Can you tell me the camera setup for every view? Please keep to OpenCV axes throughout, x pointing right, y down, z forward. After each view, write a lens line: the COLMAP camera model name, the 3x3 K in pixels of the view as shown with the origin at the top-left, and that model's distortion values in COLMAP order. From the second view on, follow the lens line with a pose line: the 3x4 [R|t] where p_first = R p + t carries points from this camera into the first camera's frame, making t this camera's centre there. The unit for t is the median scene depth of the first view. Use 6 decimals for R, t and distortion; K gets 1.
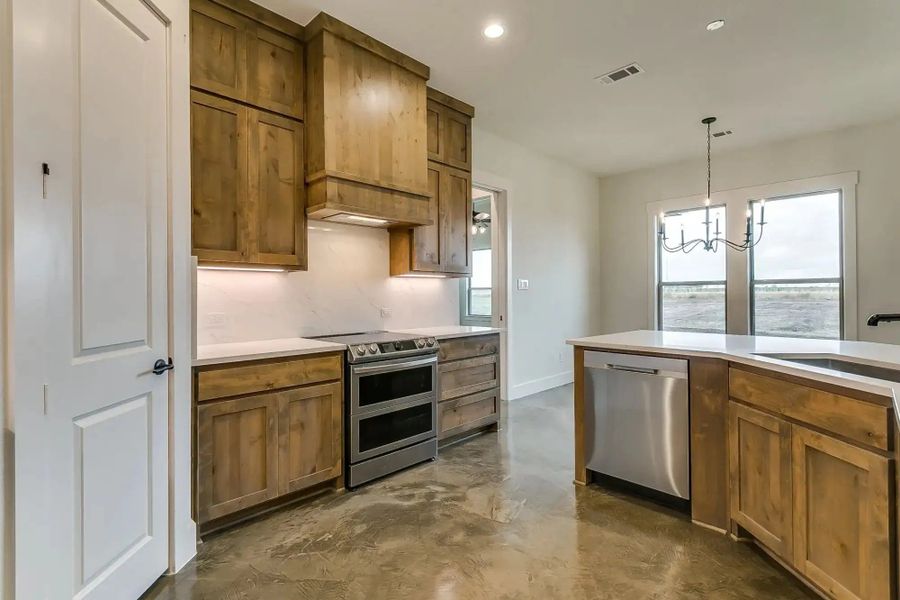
lens RADIAL K [[435.3, 0, 444.5], [0, 435.3, 291.6], [0, 0, 1]] dist [-0.013162, 0.007994]
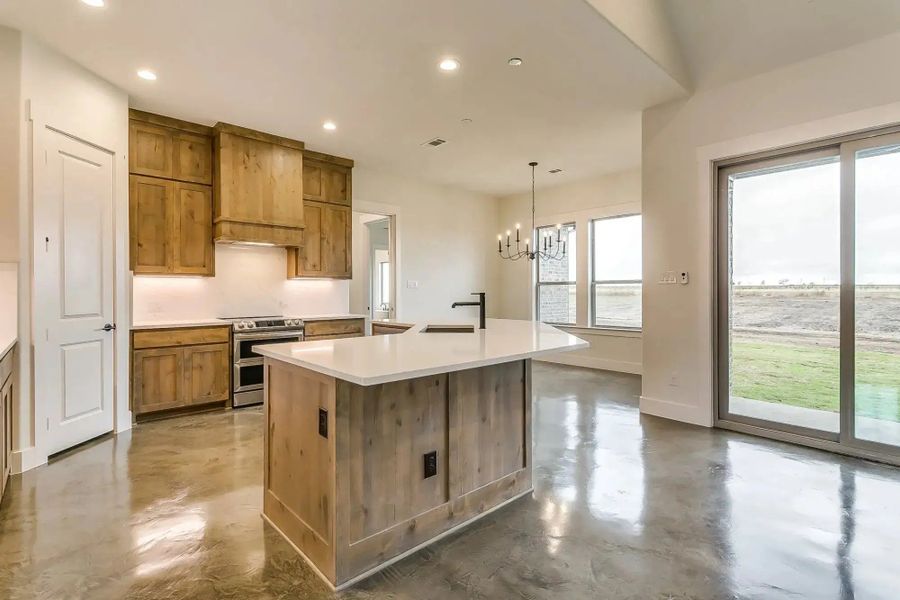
lens RADIAL K [[437.1, 0, 455.7], [0, 437.1, 290.8], [0, 0, 1]] dist [-0.012840, 0.001425]
pose [[0.999002, 0.001366, -0.044635, 0.716575], [-0.001170, 0.999990, 0.004413, -0.004344], [0.044641, -0.004357, 0.998994, -0.642274]]
